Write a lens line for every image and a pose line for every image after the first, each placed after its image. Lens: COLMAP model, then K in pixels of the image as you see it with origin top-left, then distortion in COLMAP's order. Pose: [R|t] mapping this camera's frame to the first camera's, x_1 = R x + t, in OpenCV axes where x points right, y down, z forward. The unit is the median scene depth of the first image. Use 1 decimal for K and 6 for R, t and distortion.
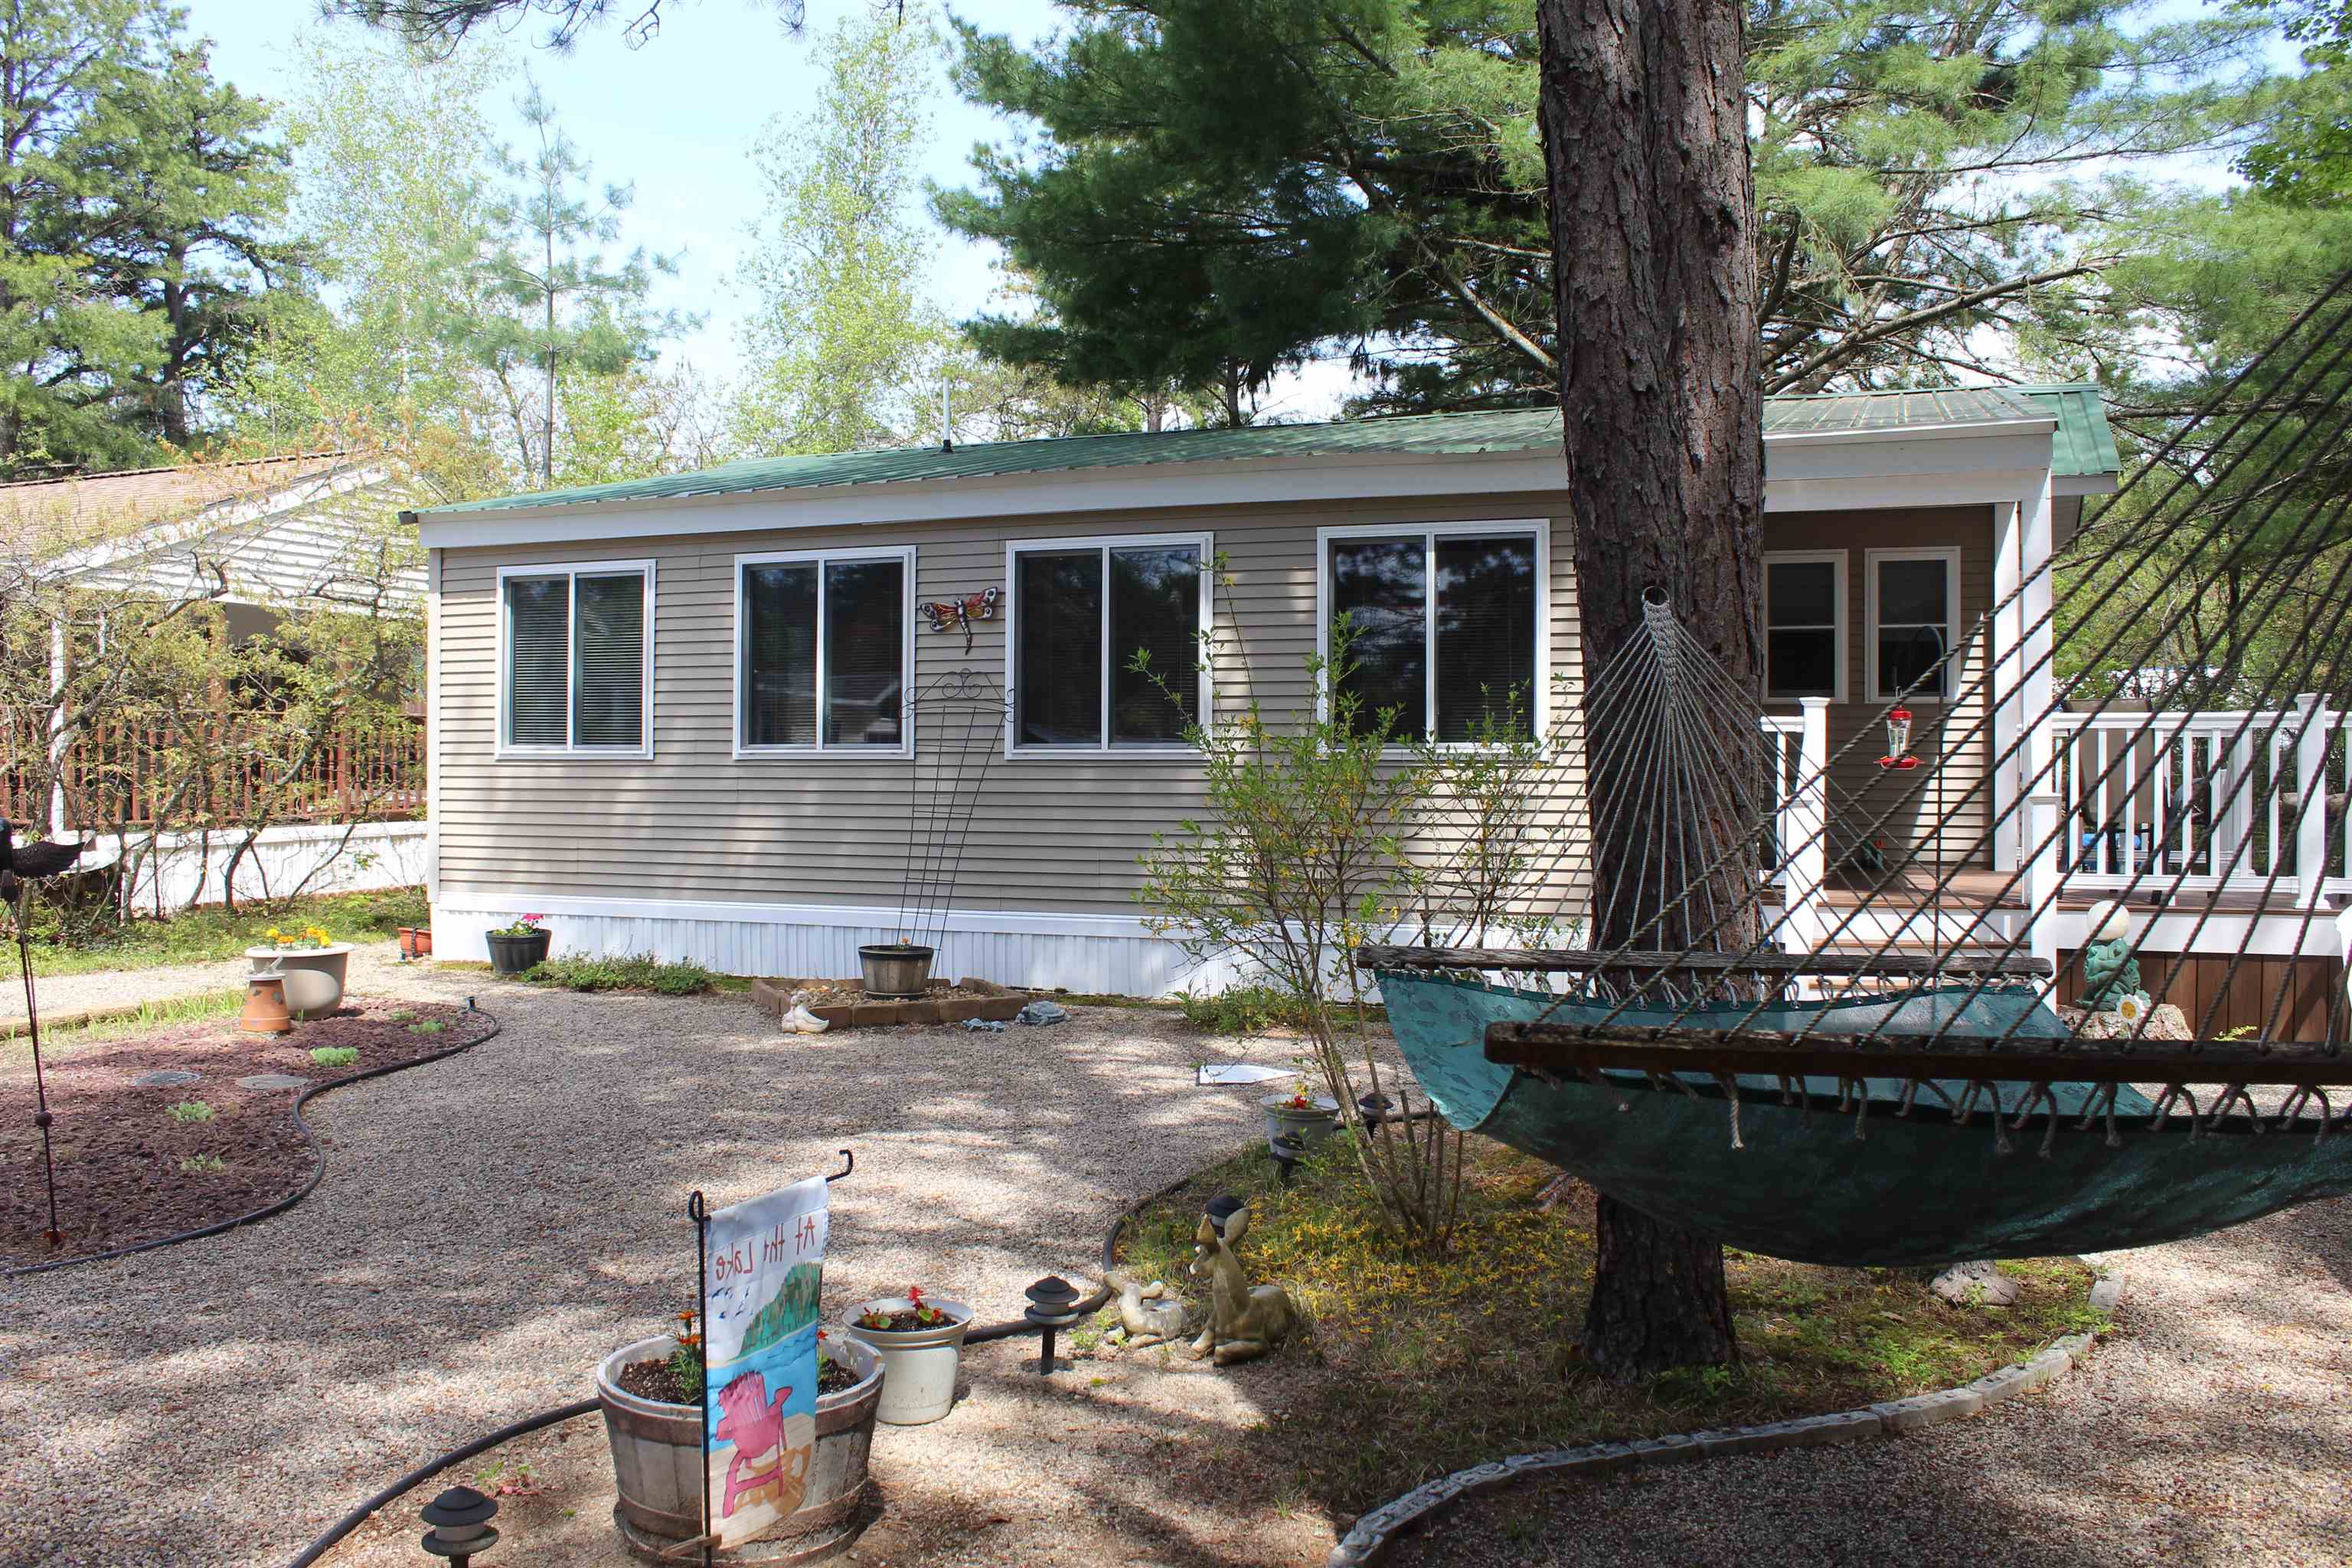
lens RADIAL K [[1947.6, 0, 1177.7], [0, 1947.6, 782.8], [0, 0, 1]] dist [-0.161729, 0.135945]
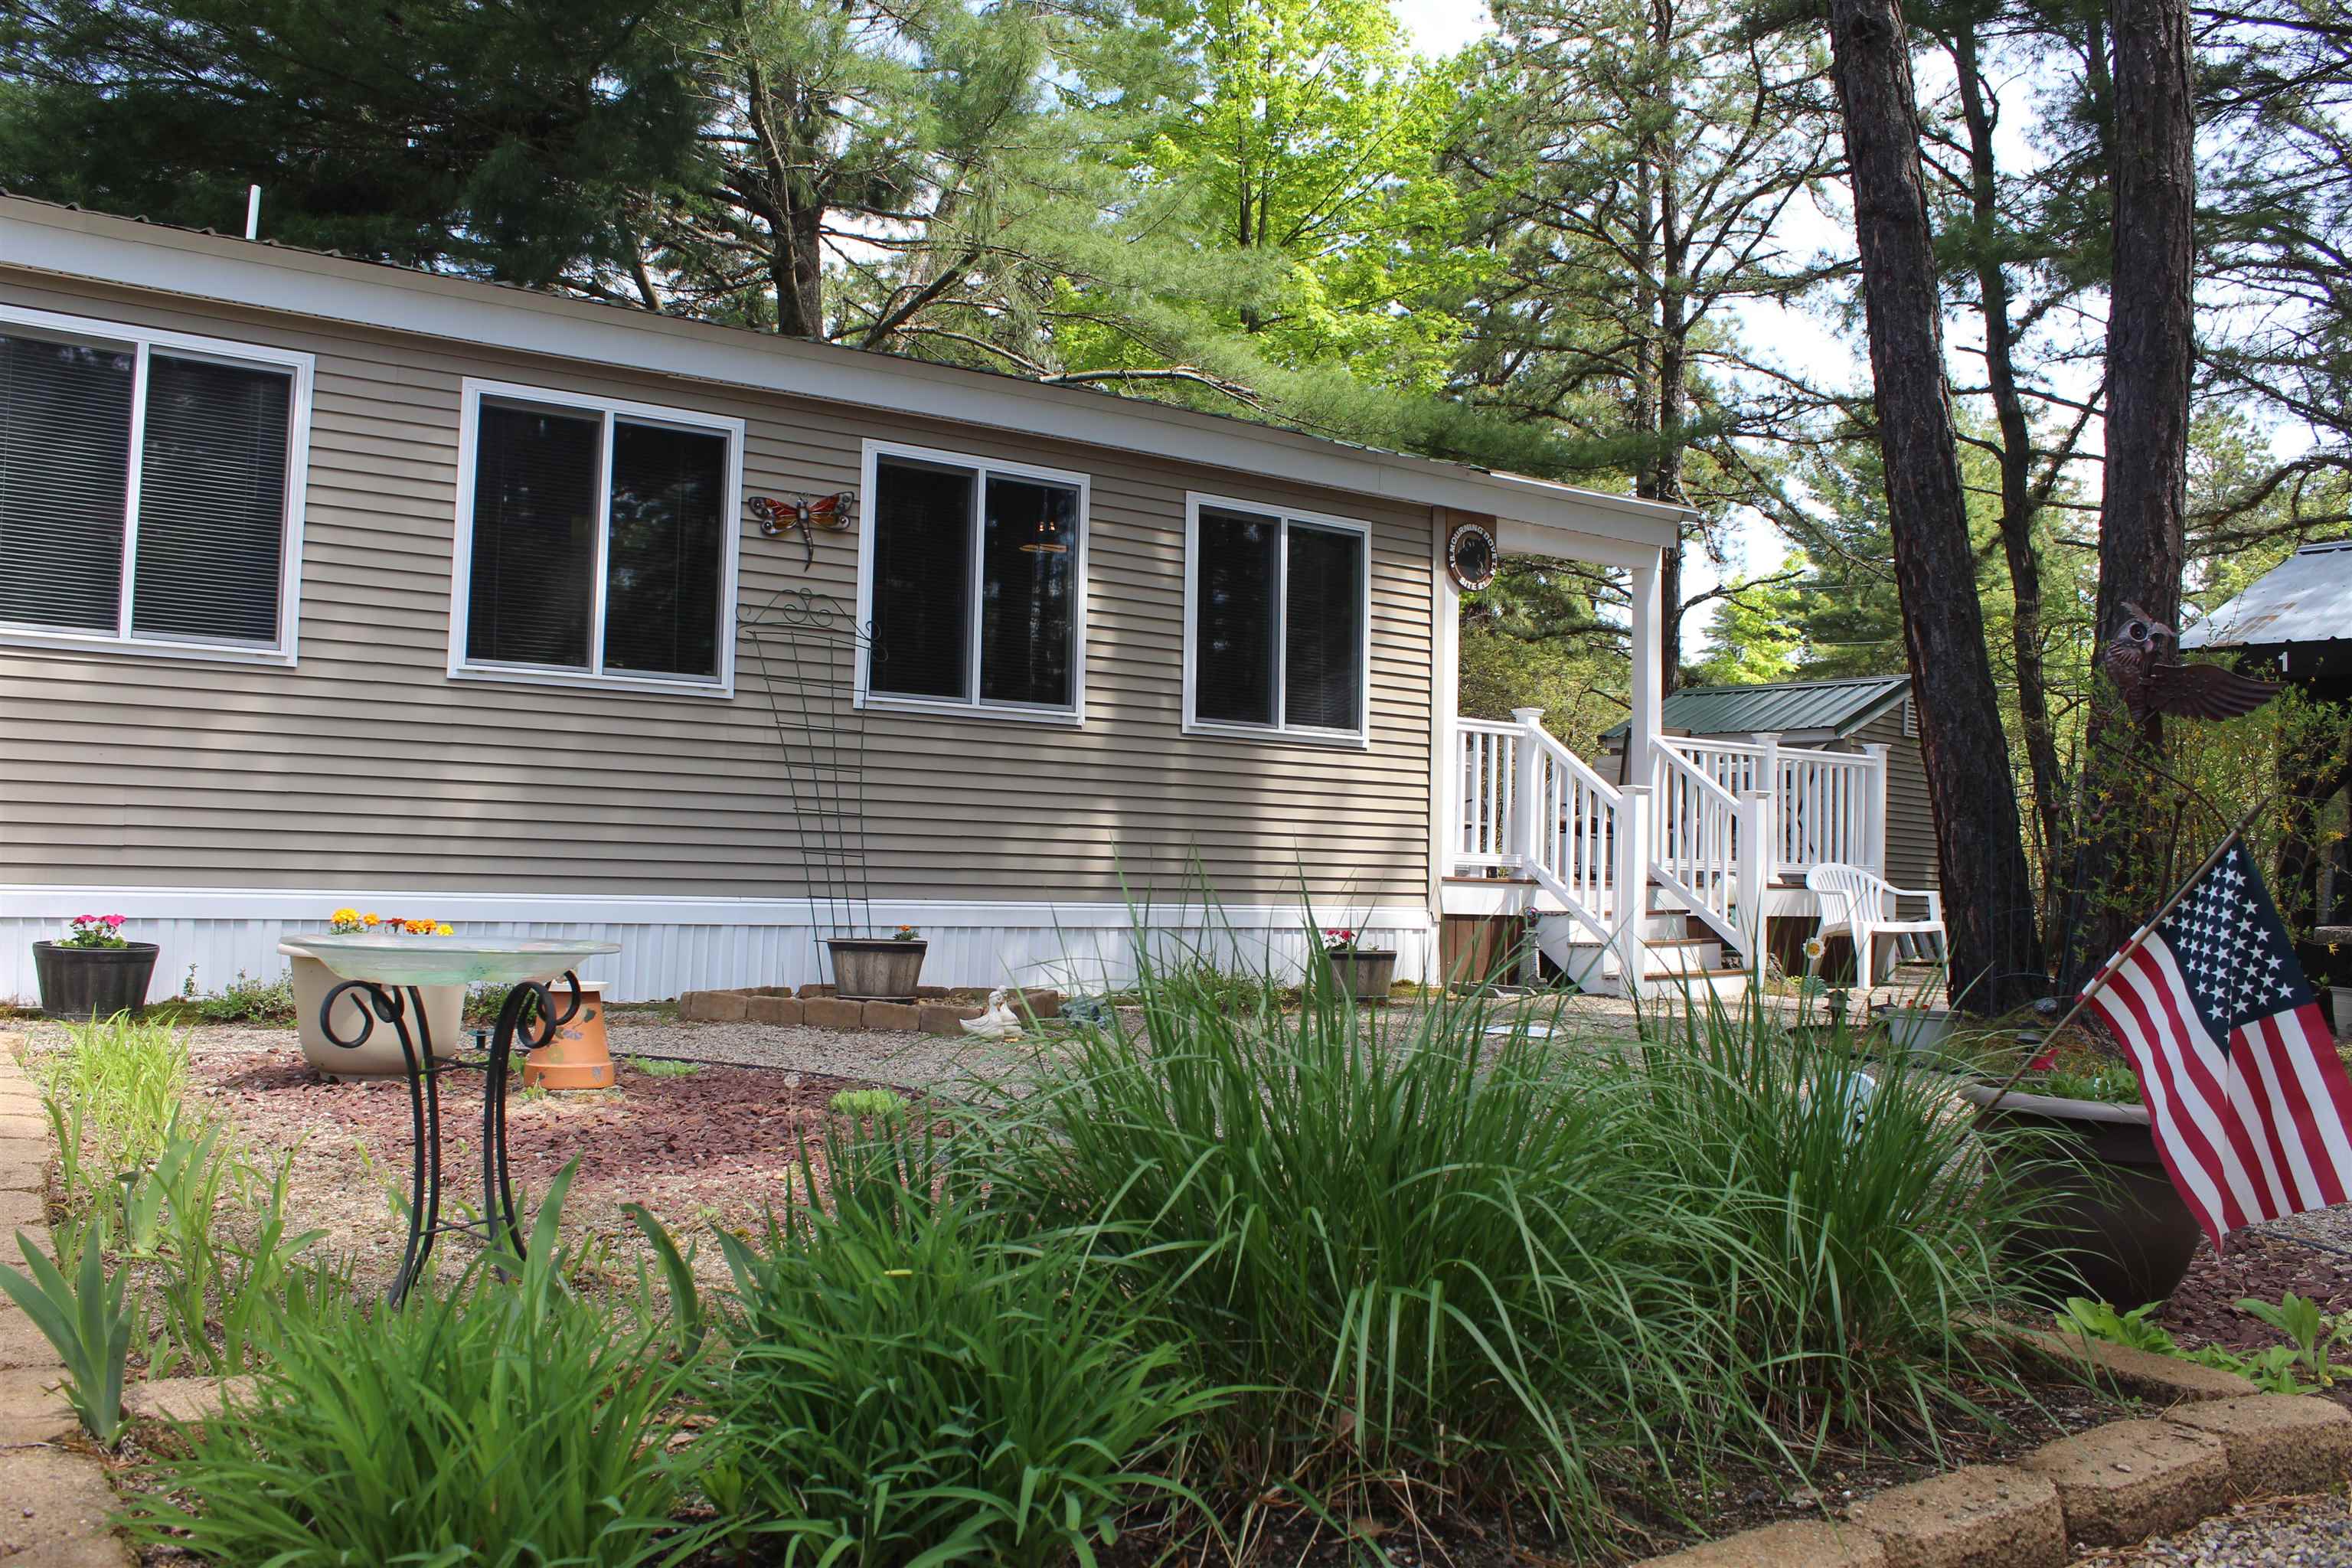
lens RADIAL K [[1947.6, 0, 1176.4], [0, 1947.6, 788.9], [0, 0, 1]] dist [-0.161729, 0.135945]
pose [[0.556283, 0.052591, 0.829327, -0.659453], [-0.011371, 0.998384, -0.055685, 0.062401], [-0.830915, 0.021546, 0.555982, 0.442475]]
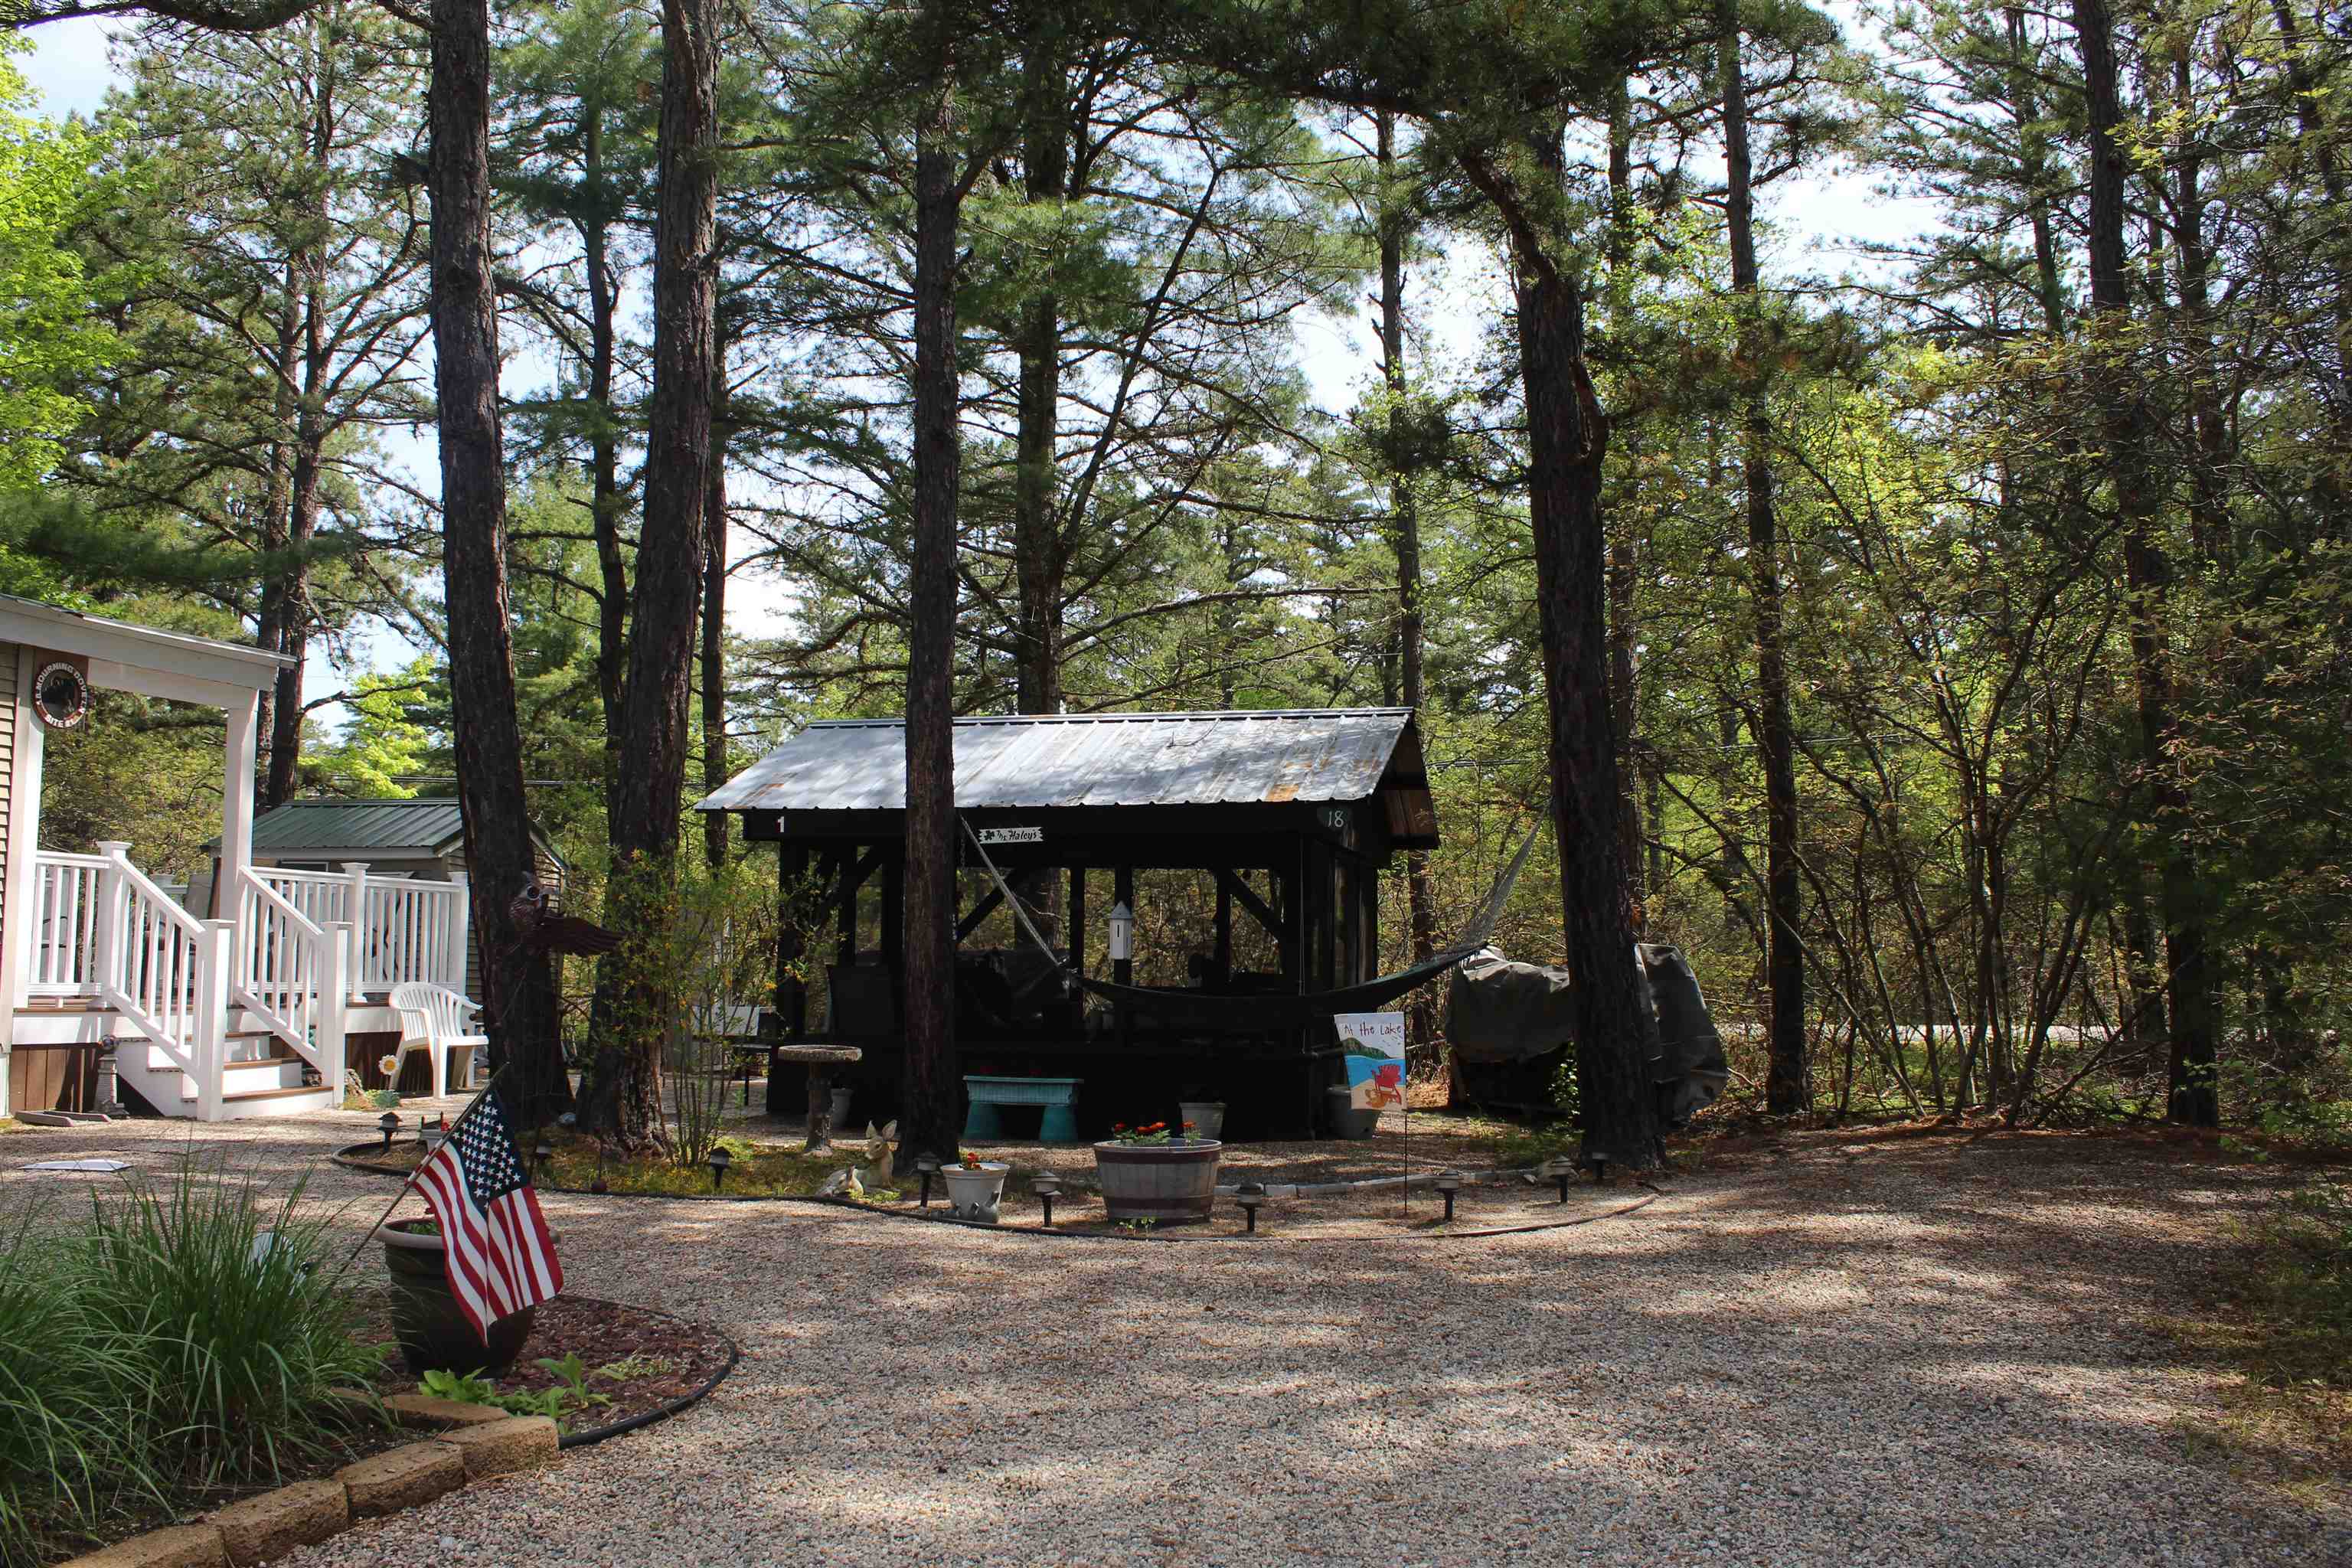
lens RADIAL K [[1947.6, 0, 1179.1], [0, 1947.6, 780.4], [0, 0, 1]] dist [-0.161729, 0.135945]
pose [[-0.091014, 0.099499, 0.990866, -0.783218], [0.010780, 0.995036, -0.098927, 0.035792], [-0.995791, 0.001678, -0.091635, 0.368908]]
